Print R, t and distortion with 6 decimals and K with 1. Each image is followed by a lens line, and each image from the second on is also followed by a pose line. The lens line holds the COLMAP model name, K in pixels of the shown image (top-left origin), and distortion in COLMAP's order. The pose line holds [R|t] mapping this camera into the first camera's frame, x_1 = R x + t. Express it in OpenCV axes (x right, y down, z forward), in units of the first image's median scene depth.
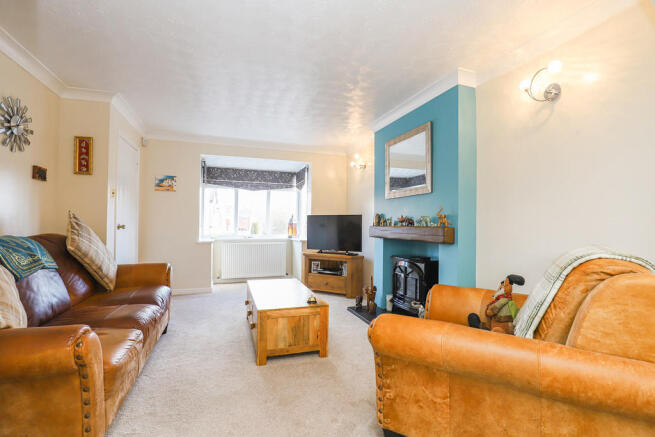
lens RADIAL K [[309.2, 0, 334.6], [0, 309.2, 223.2], [0, 0, 1]] dist [-0.017595, -0.000290]
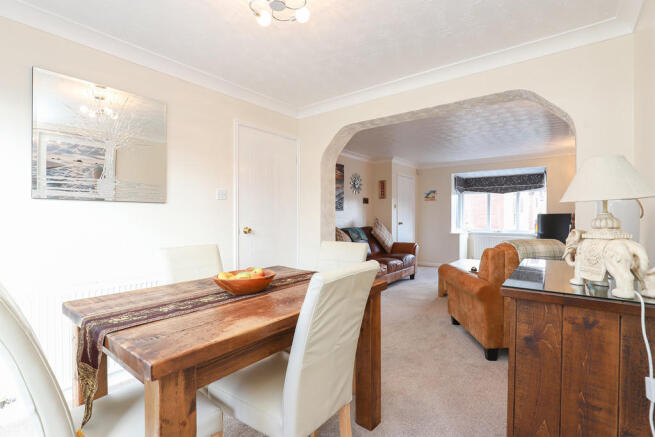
lens RADIAL K [[303.2, 0, 327.5], [0, 303.2, 218.5], [0, 0, 1]] dist [-0.001258, -0.000135]
pose [[0.540458, -0.001977, -0.841368, 0.492242], [0.007071, 0.999973, 0.002192, -0.018991], [0.841341, -0.007134, 0.540458, -0.303752]]
